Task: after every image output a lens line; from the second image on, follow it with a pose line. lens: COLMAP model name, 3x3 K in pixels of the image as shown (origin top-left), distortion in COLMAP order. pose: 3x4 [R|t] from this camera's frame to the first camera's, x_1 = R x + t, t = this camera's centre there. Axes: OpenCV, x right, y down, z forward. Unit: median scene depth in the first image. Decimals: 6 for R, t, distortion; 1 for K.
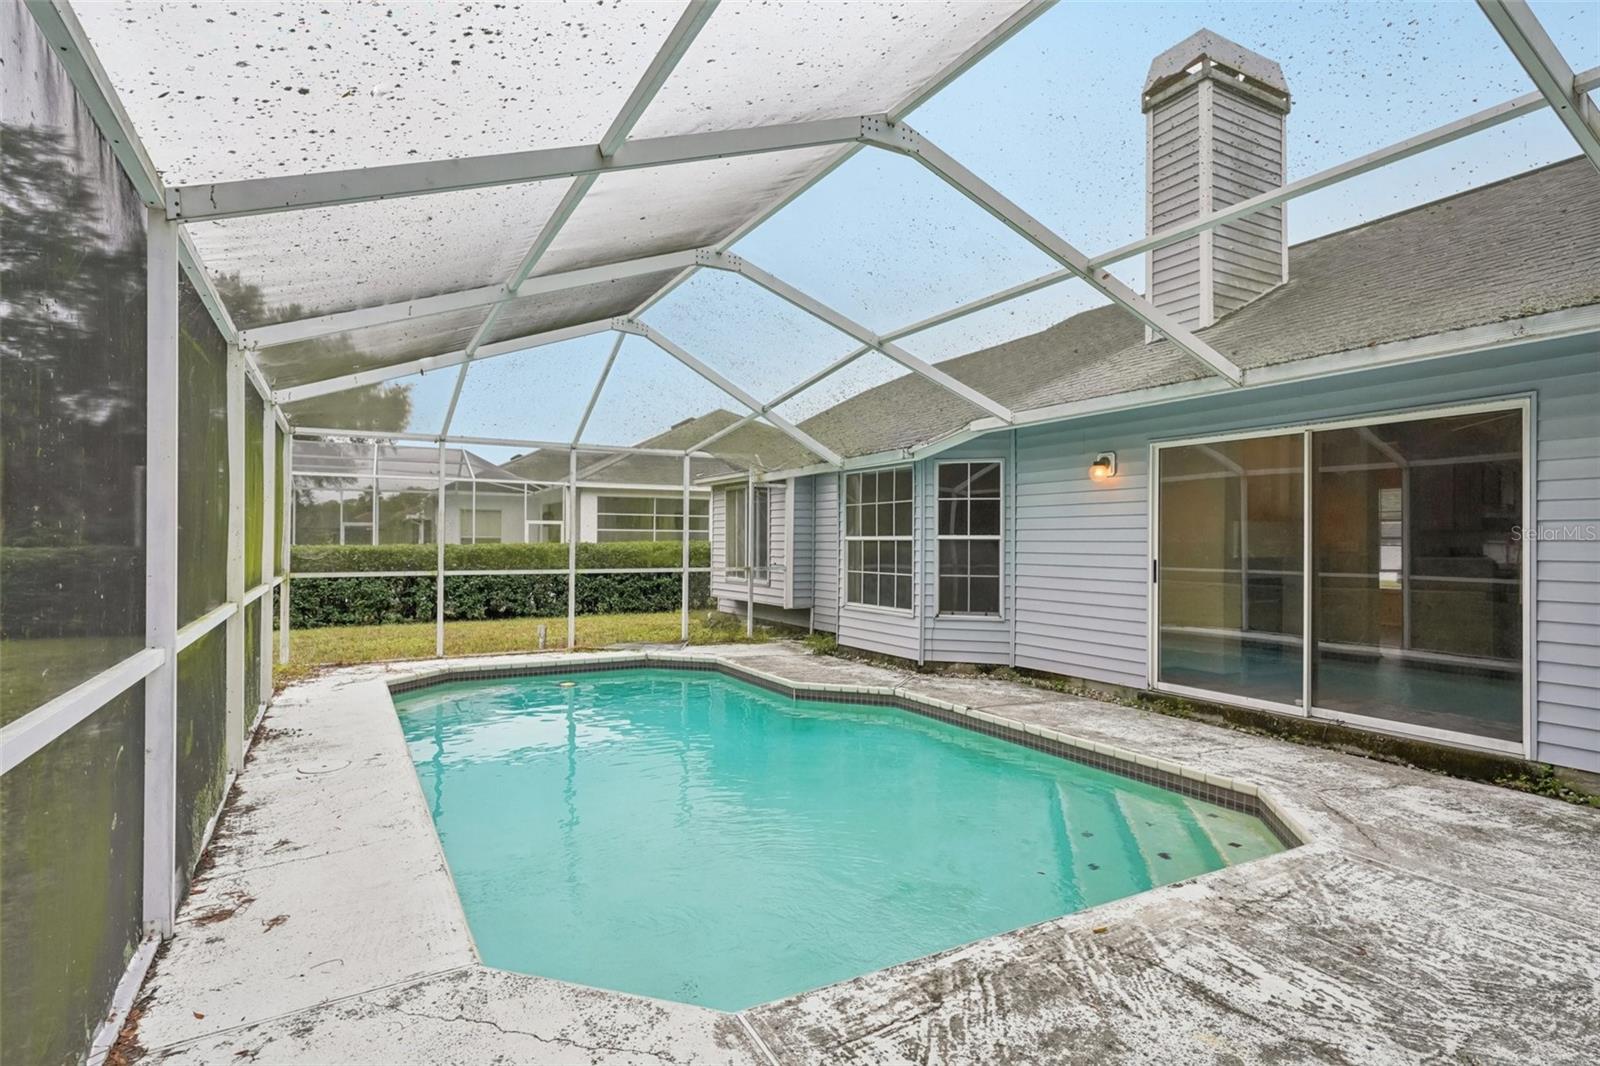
lens RADIAL K [[797.1, 0, 798.7], [0, 797.1, 542.4], [0, 0, 1]] dist [0.002717, 0.000775]
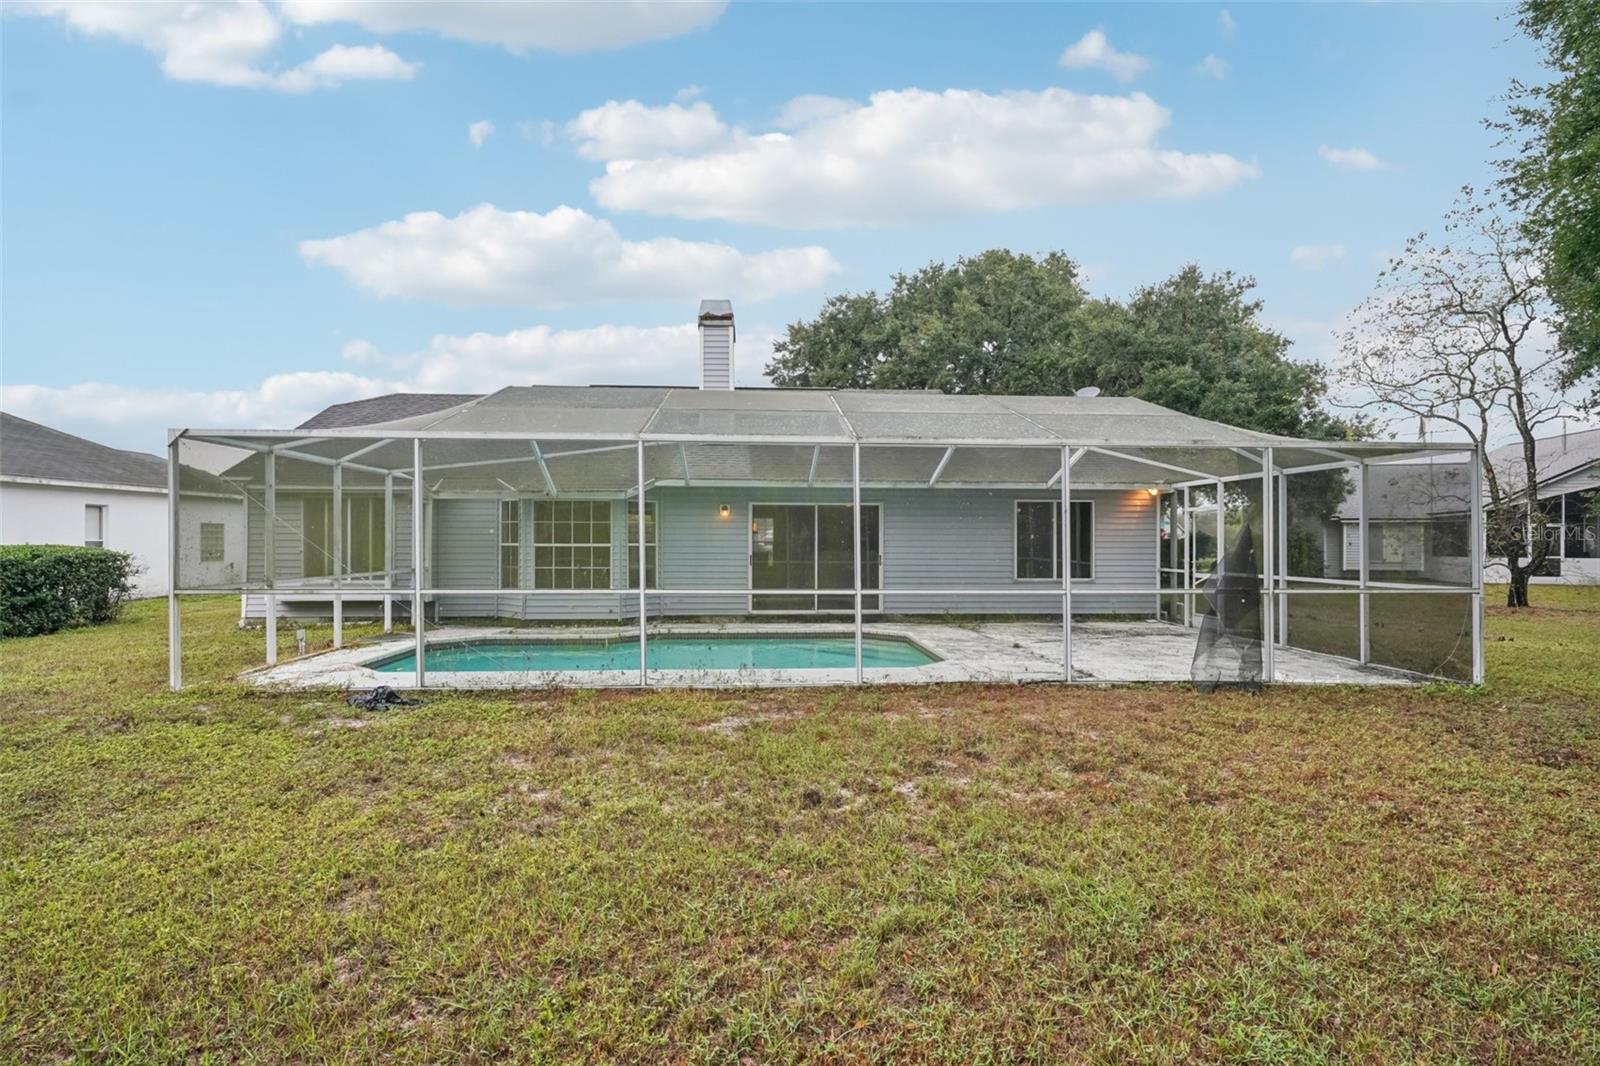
lens RADIAL K [[797.1, 0, 798.8], [0, 797.1, 534.6], [0, 0, 1]] dist [0.002717, 0.000775]
pose [[0.399620, 0.005511, 0.916664, -1.288457], [-0.010324, 0.999946, -0.001511, -0.028807], [-0.916623, -0.008860, 0.399656, -0.006235]]
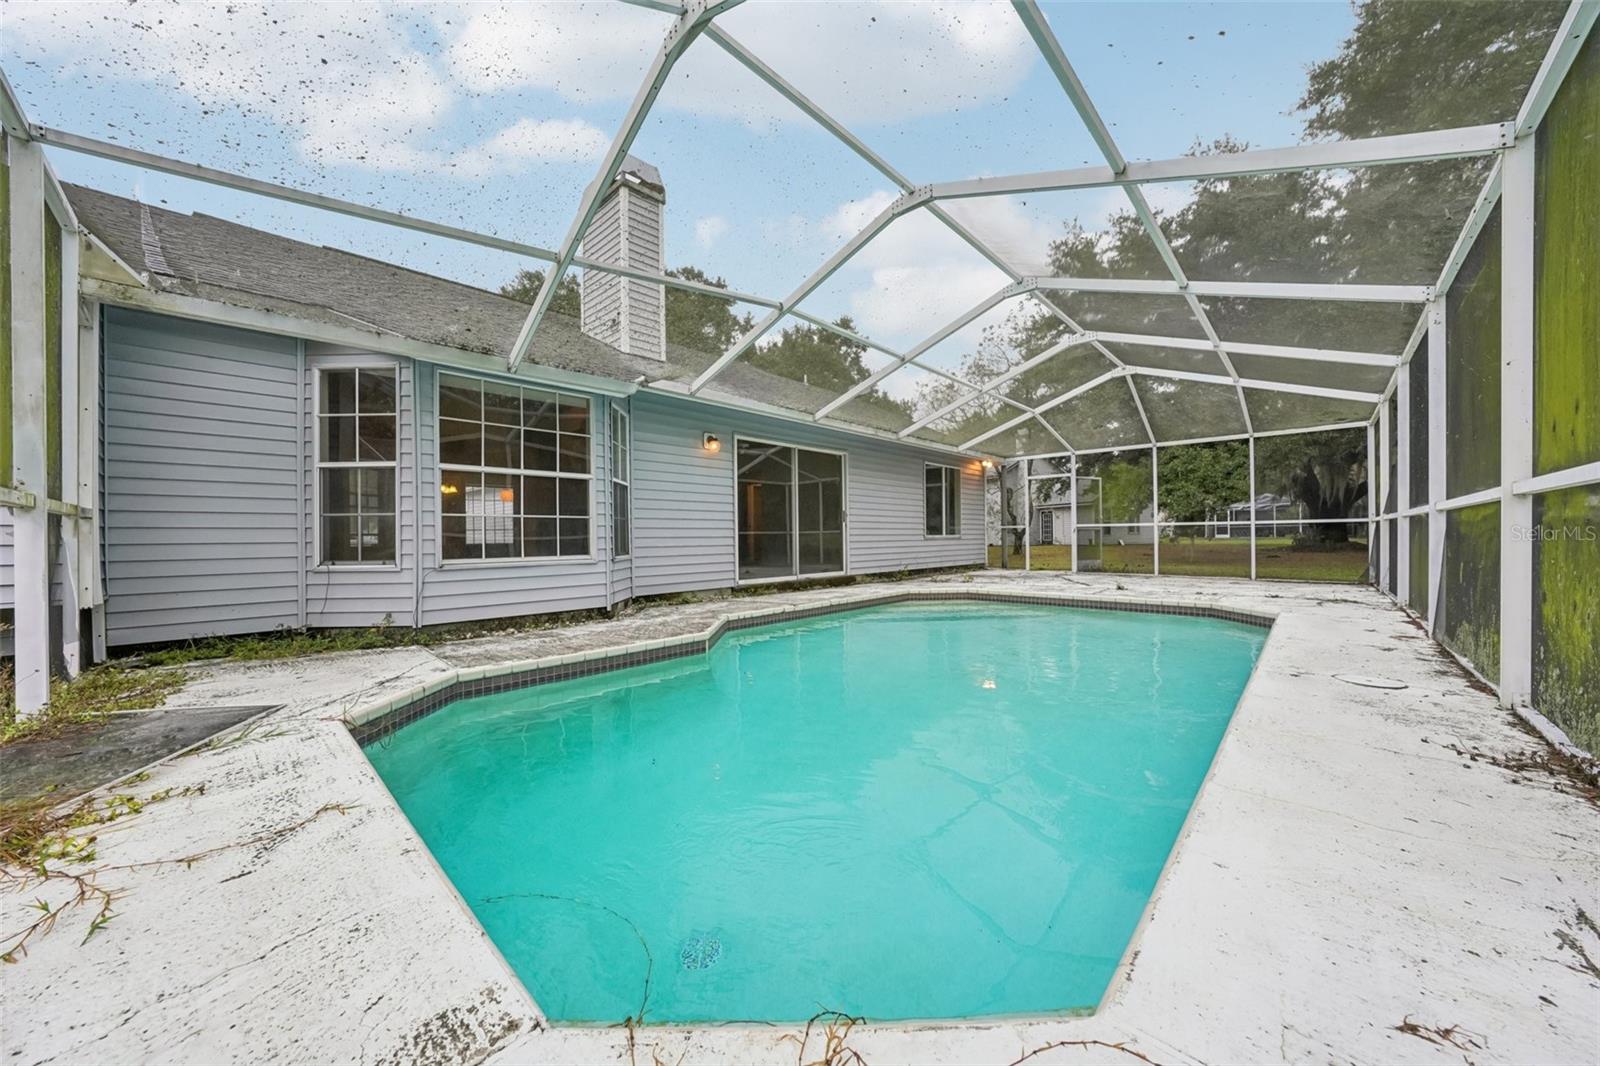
lens RADIAL K [[549.1, 0, 793.4], [0, 549.1, 532.3], [0, 0, 1]] dist [-0.019432, 0.000107]
pose [[-0.332794, 0.008239, 0.942964, -0.553414], [0.000176, 0.999962, -0.008675, 0.071949], [-0.943000, -0.002721, -0.332783, 1.069673]]
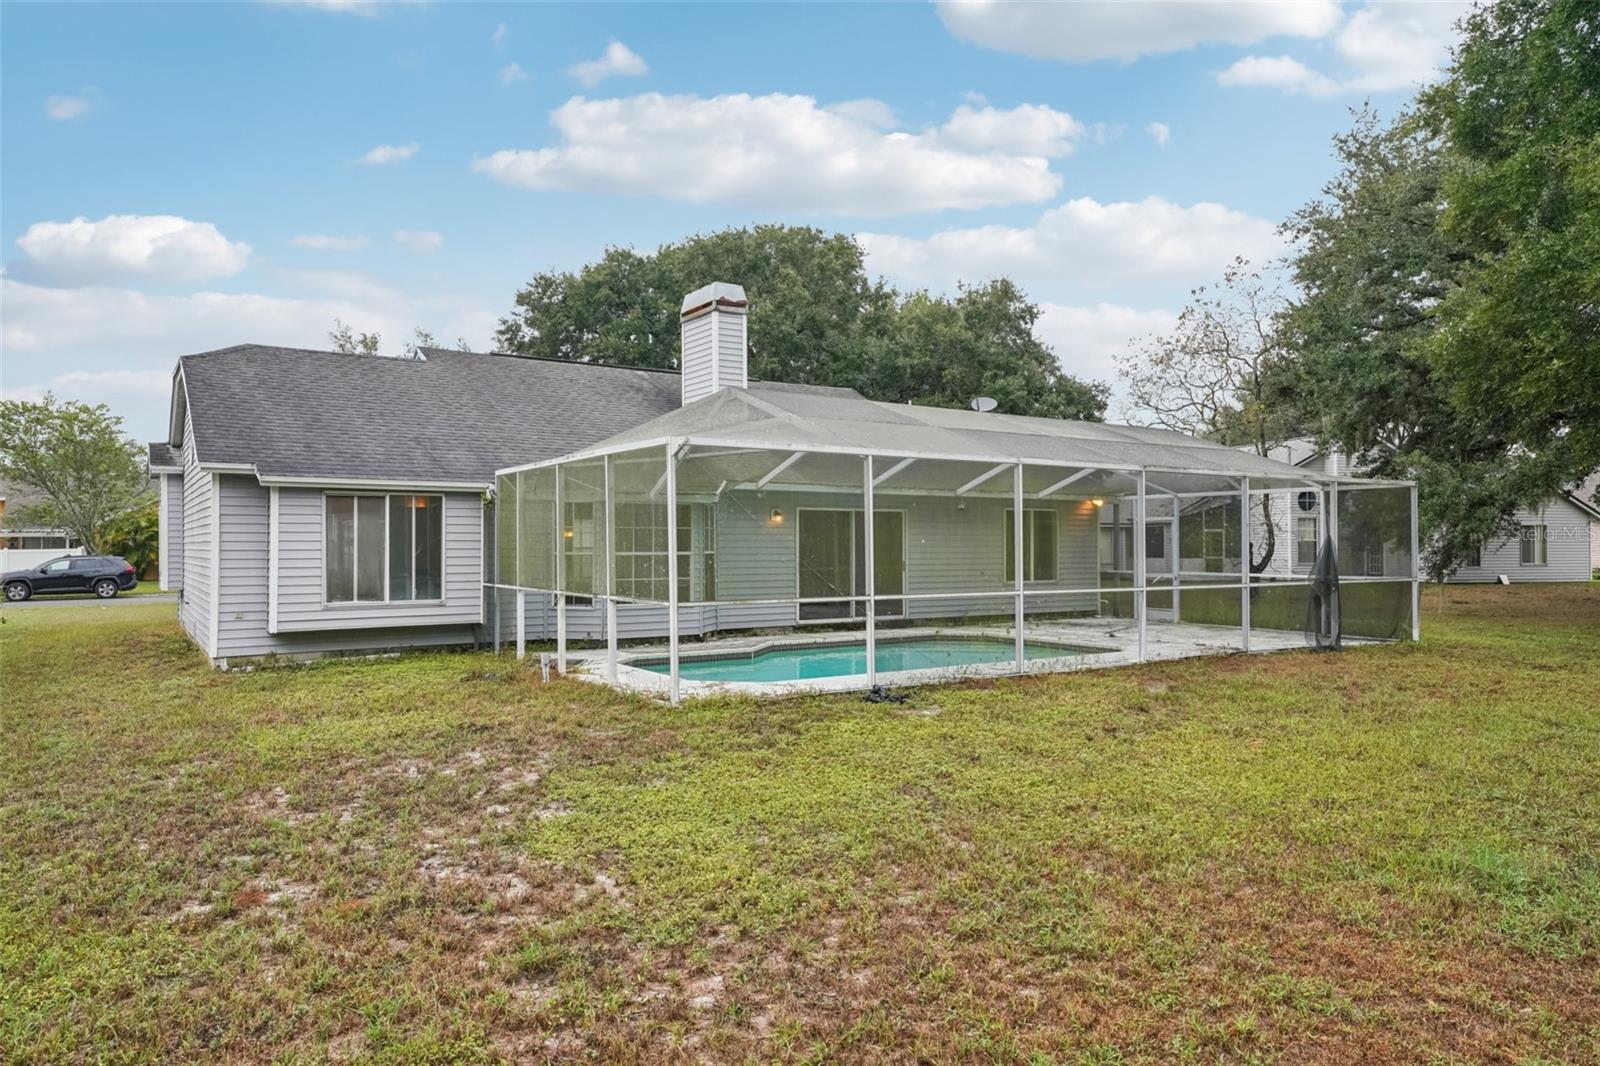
lens RADIAL K [[1041.8, 0, 801.9], [0, 1041.8, 537.4], [0, 0, 1]] dist [0.008637, 0.000244]
pose [[-0.097787, 0.005432, 0.995193, -1.937728], [-0.006453, 0.999961, -0.006092, -0.024123], [-0.995186, -0.007018, -0.097748, 1.063779]]
